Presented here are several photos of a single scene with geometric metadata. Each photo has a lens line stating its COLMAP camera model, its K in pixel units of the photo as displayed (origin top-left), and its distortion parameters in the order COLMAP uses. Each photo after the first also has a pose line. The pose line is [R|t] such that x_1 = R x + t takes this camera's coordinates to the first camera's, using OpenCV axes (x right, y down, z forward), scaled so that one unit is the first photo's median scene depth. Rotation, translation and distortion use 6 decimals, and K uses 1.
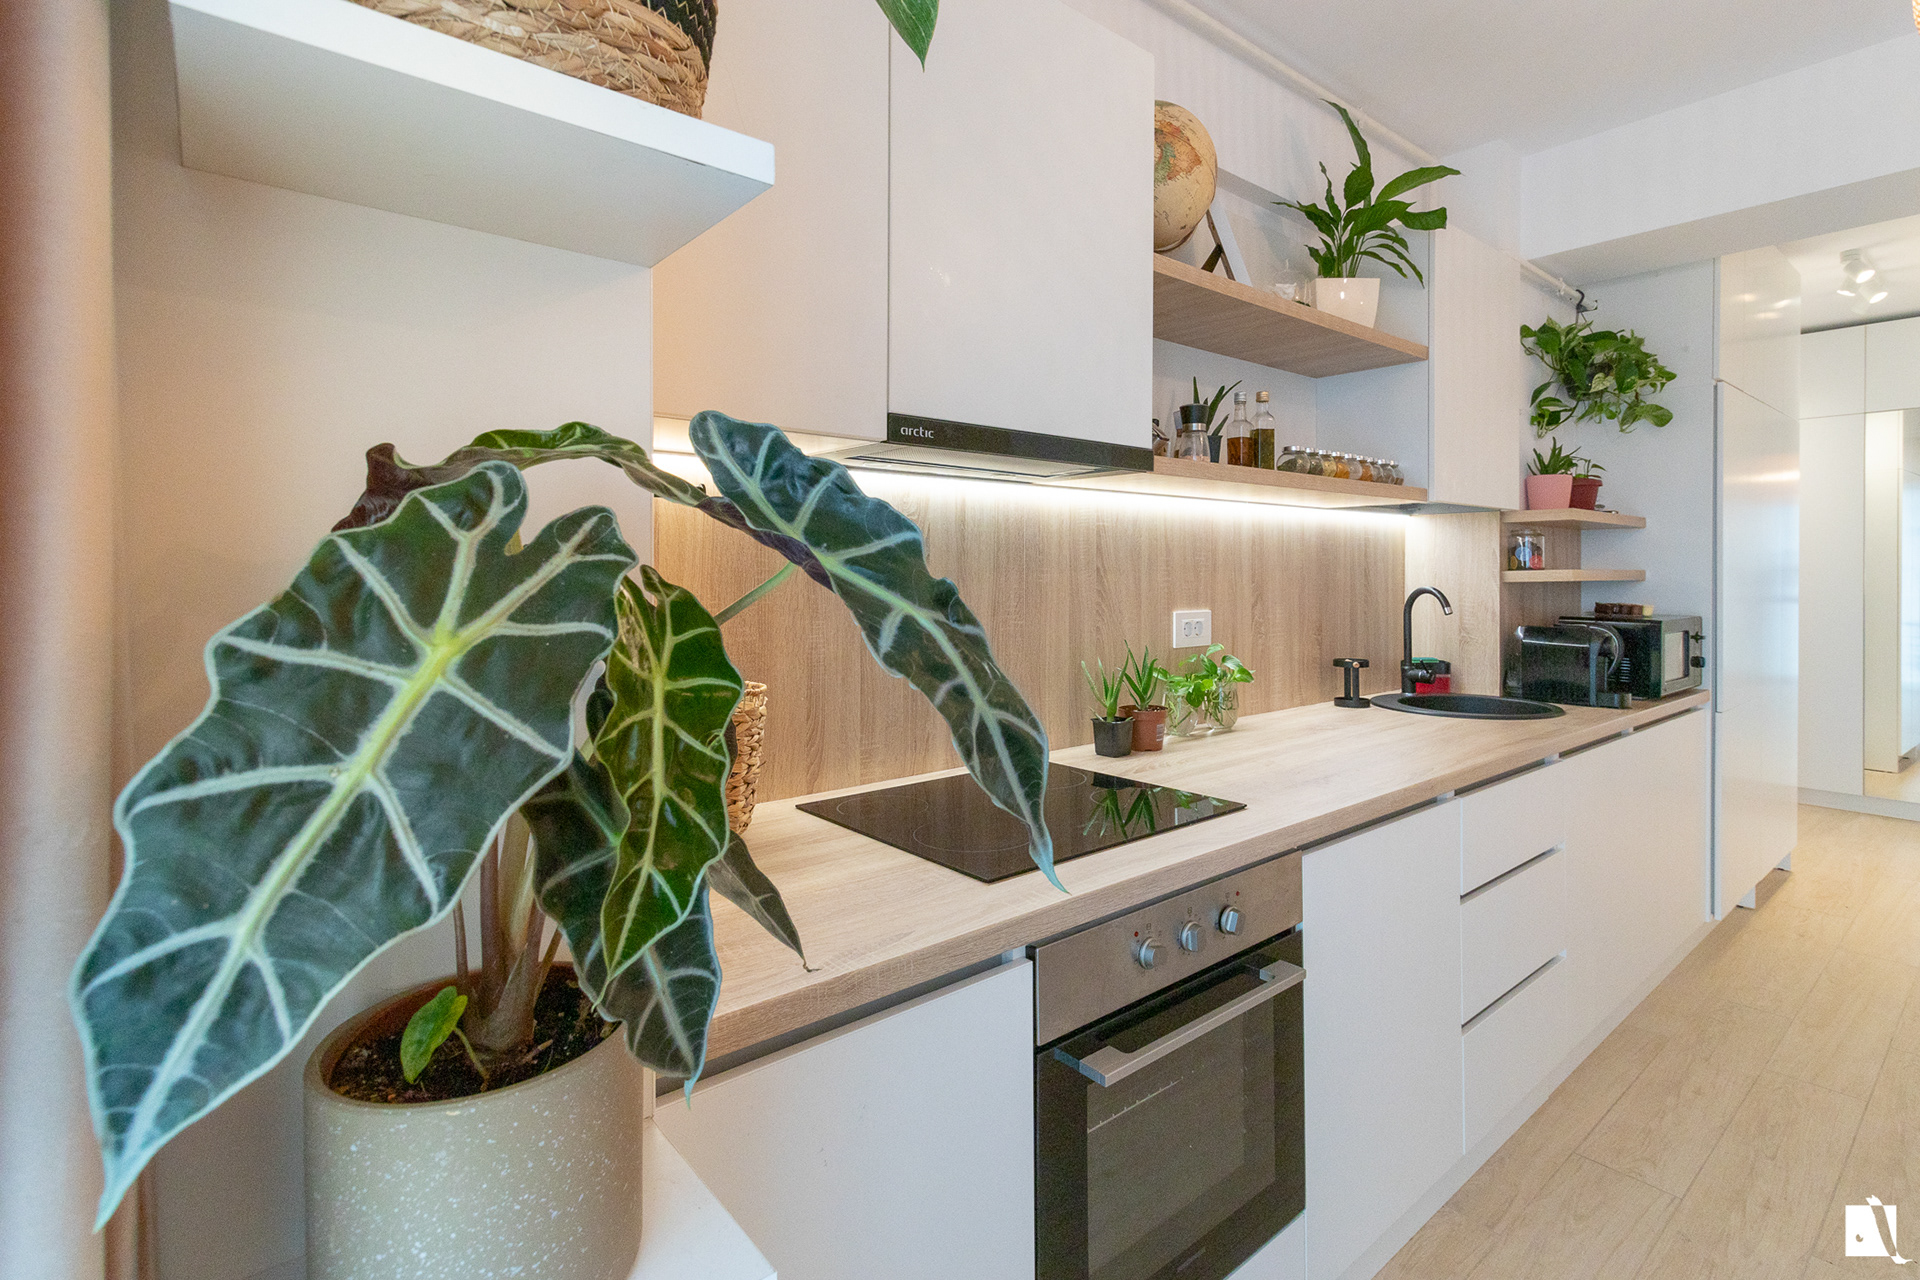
lens RADIAL K [[889.8, 0, 966.6], [0, 889.8, 575.9], [0, 0, 1]] dist [-0.001922, -0.000551]
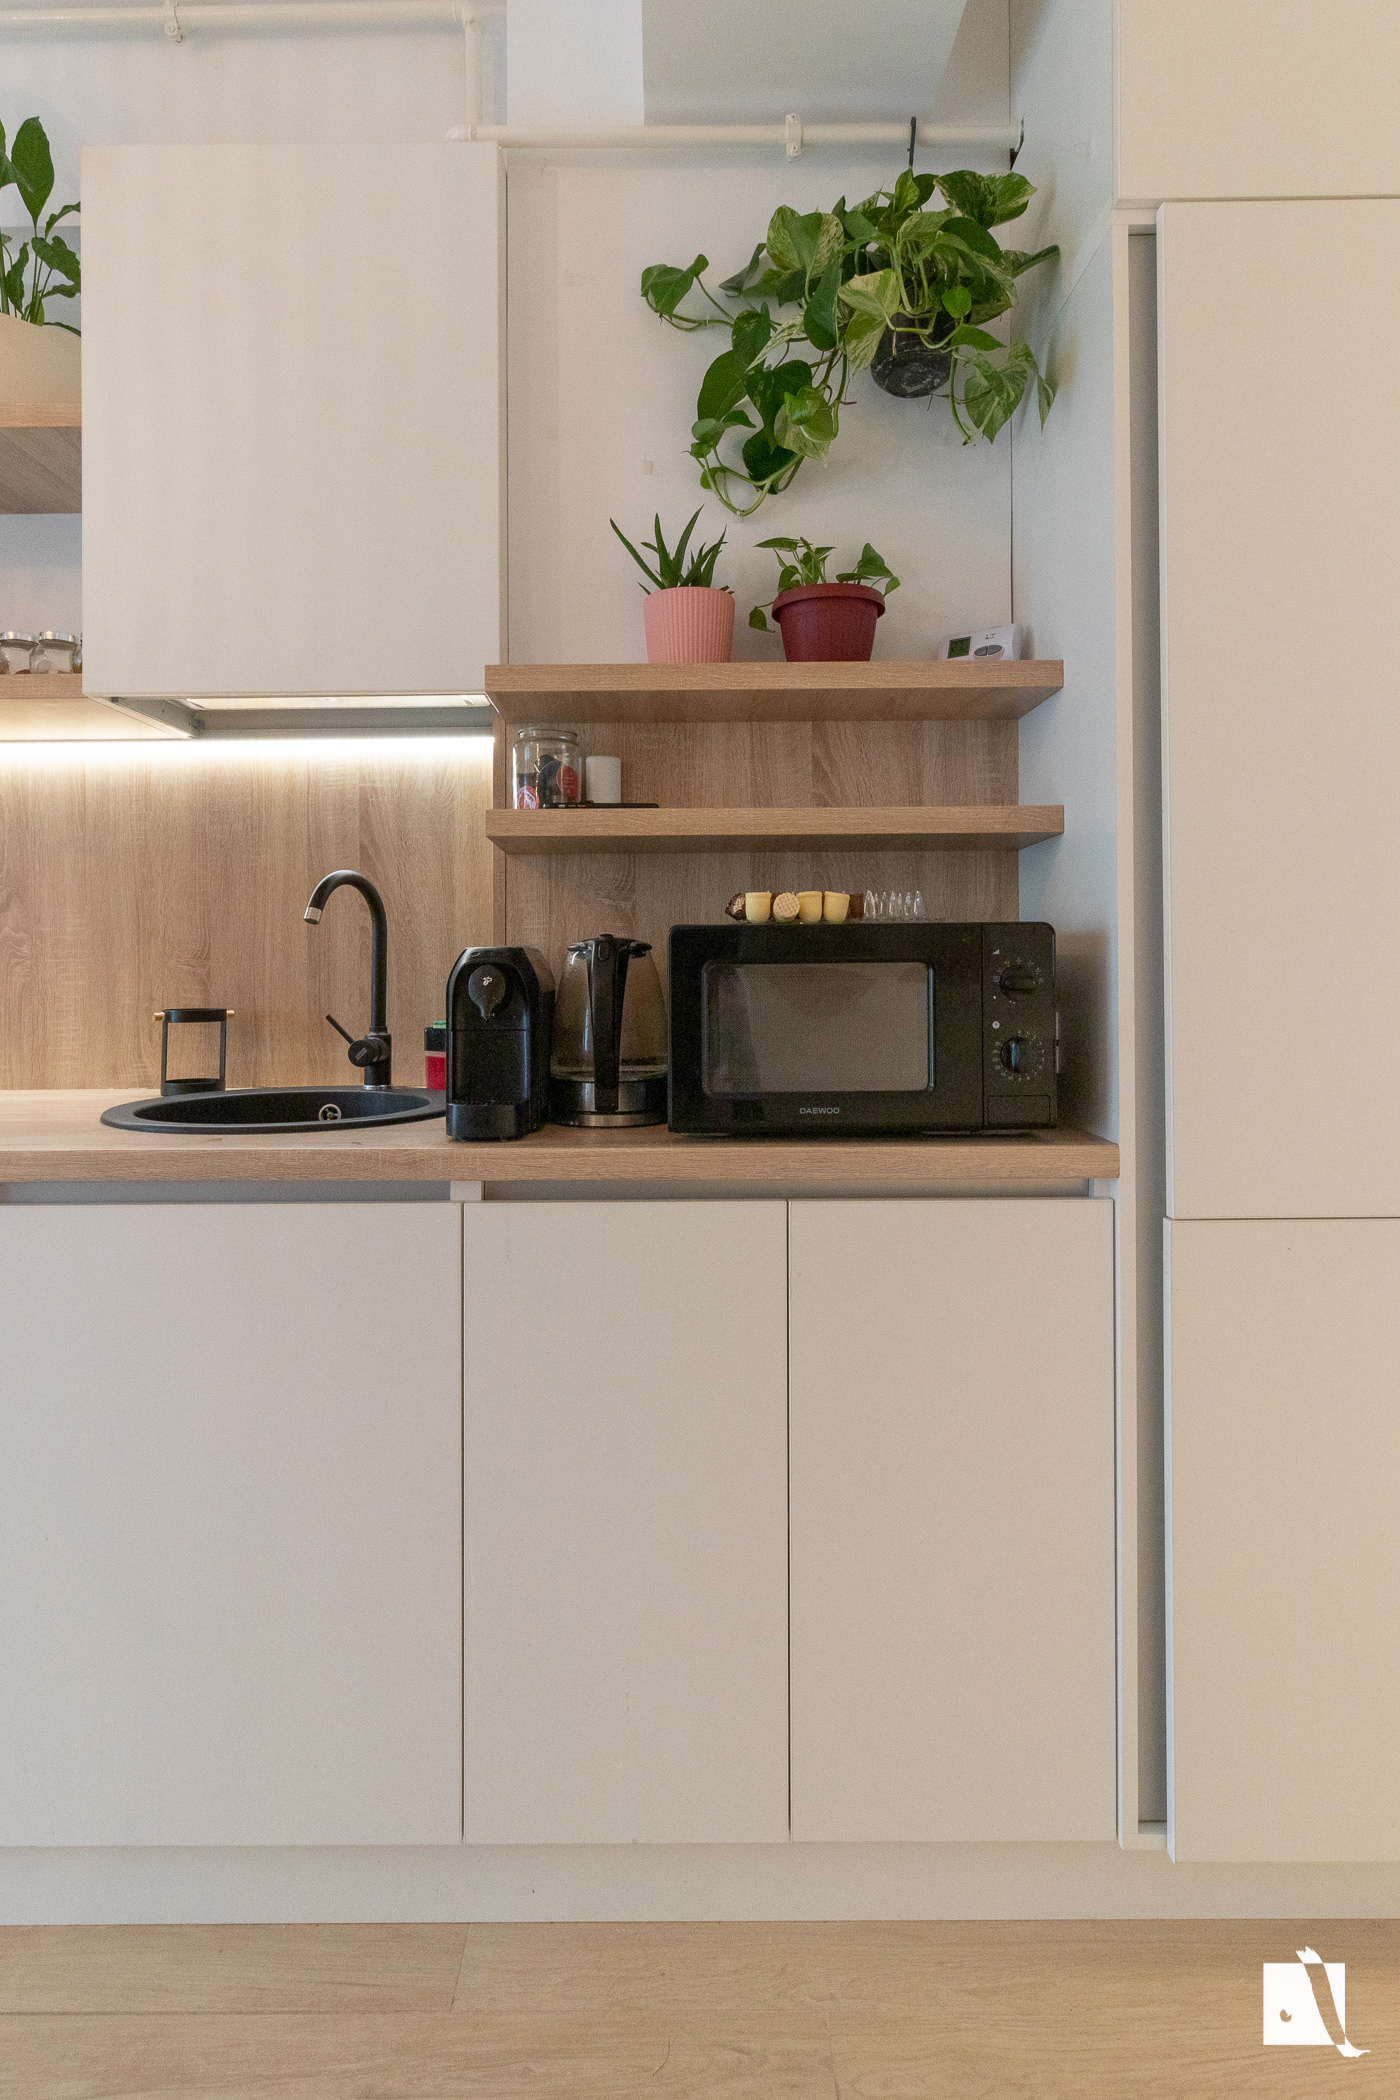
lens RADIAL K [[1169.0, 0, 694.0], [0, 1169.0, 959.9], [0, 0, 1]] dist [-0.004938, 0.002059]
pose [[0.775199, -0.006992, -0.631679, 1.321858], [0.003816, 0.999972, -0.006385, 0.081932], [0.631706, 0.002539, 0.775204, 0.751721]]
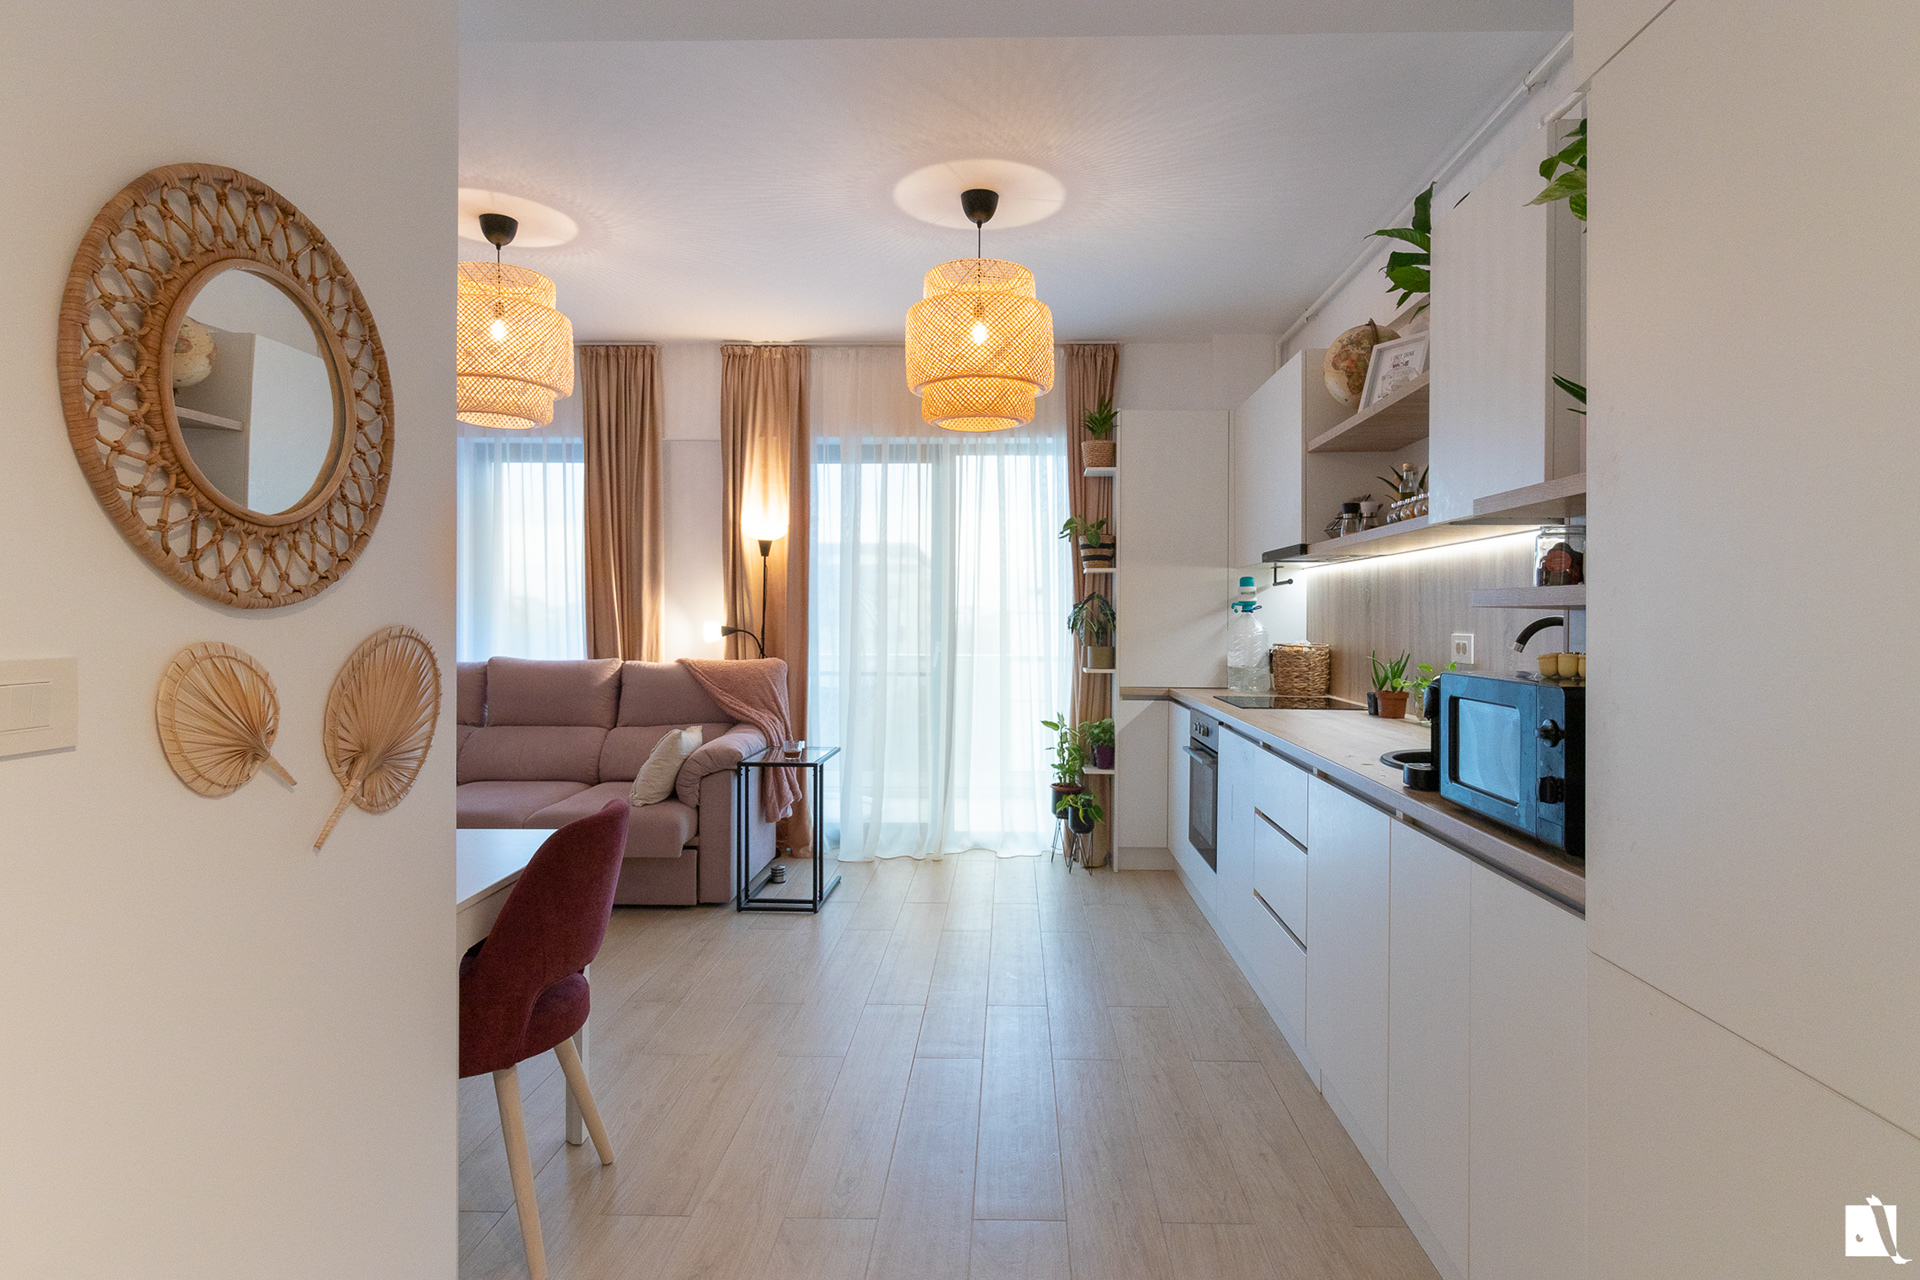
lens RADIAL K [[1020.5, 0, 977.0], [0, 1020.5, 620.1], [0, 0, 1]] dist [-0.000909, 0.000233]
pose [[-0.659018, 0.005901, -0.752104, 1.816427], [-0.002067, 0.999951, 0.009656, 0.006481], [0.752125, 0.007918, -0.658973, 1.466688]]
